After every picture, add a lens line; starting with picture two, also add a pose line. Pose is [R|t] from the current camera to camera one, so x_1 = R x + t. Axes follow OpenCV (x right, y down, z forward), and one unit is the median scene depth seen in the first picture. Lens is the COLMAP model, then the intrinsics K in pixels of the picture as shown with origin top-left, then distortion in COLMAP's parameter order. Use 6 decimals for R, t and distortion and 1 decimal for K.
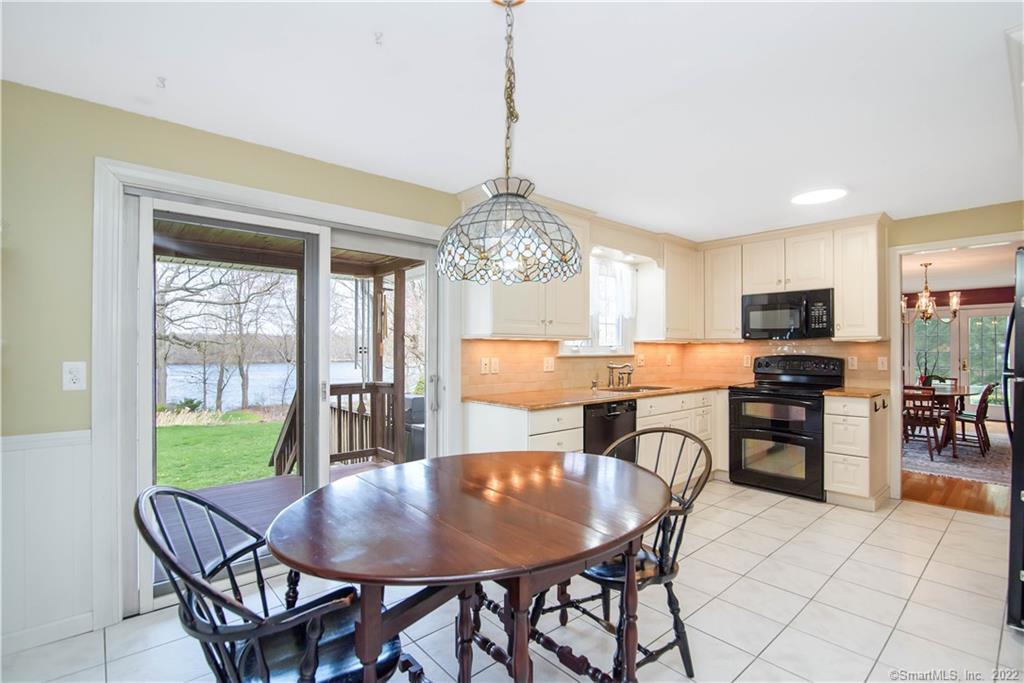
lens RADIAL K [[476.3, 0, 514.7], [0, 476.3, 339.8], [0, 0, 1]] dist [-0.015952, -0.000873]
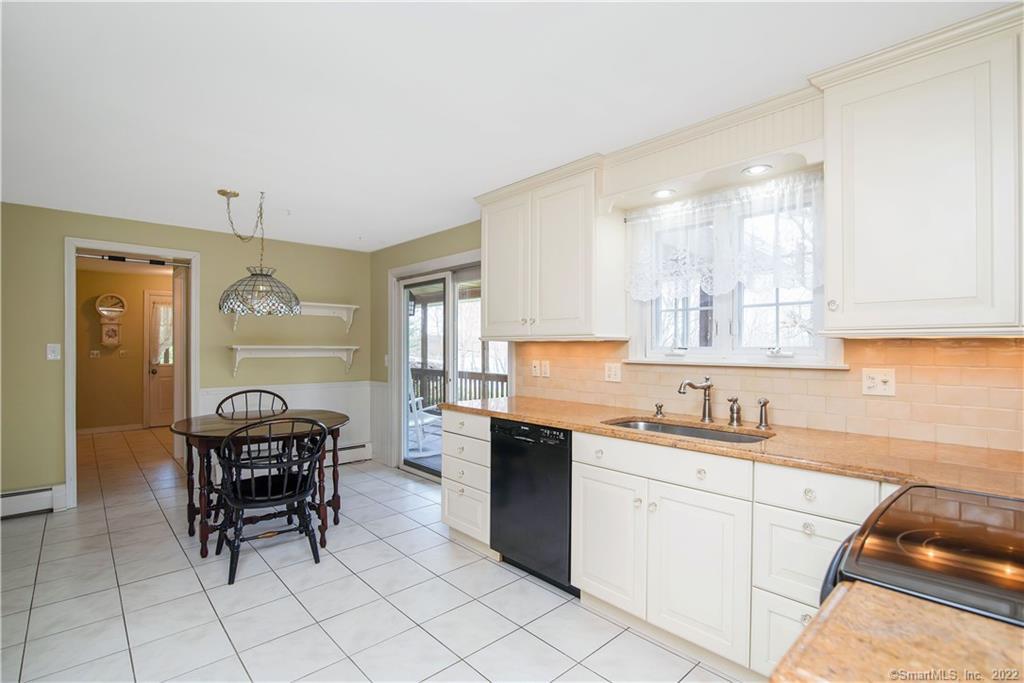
lens RADIAL K [[476.3, 0, 515.3], [0, 476.3, 345.1], [0, 0, 1]] dist [-0.015952, -0.000873]
pose [[0.013823, -0.000158, -0.999904, 0.734843], [0.018371, 0.999831, 0.000096, 0.004602], [0.999736, -0.018370, 0.013823, 0.745549]]
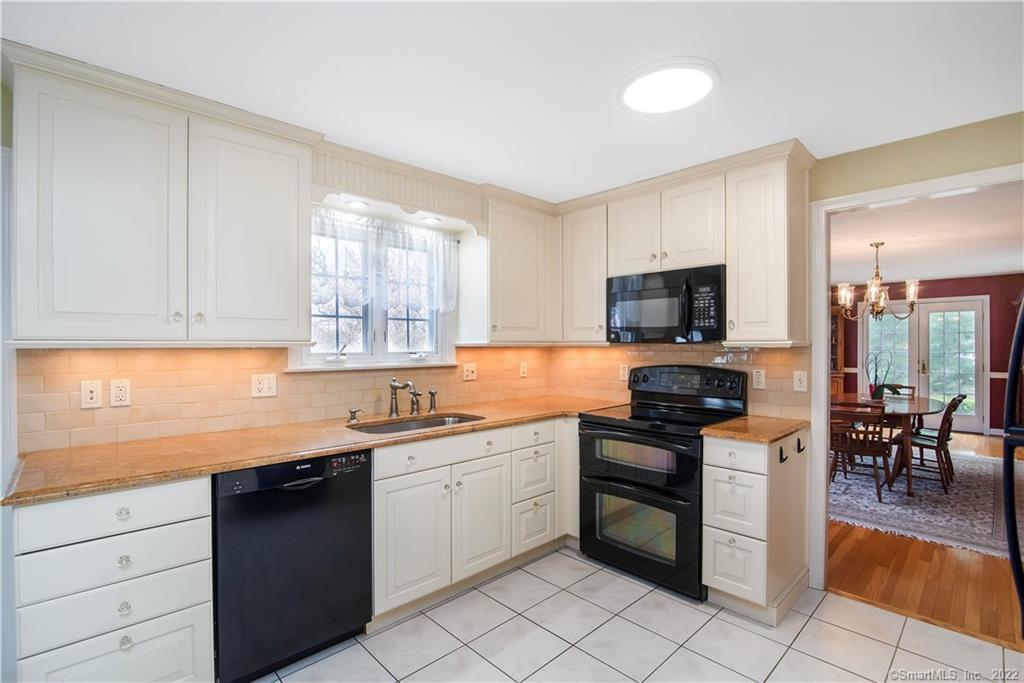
lens RADIAL K [[476.3, 0, 505.5], [0, 476.3, 341.6], [0, 0, 1]] dist [-0.015952, -0.000873]
pose [[0.999344, -0.000750, 0.036197, 0.323238], [0.000308, 0.999925, 0.012215, -0.011433], [-0.036203, -0.012196, 0.999270, 0.334771]]
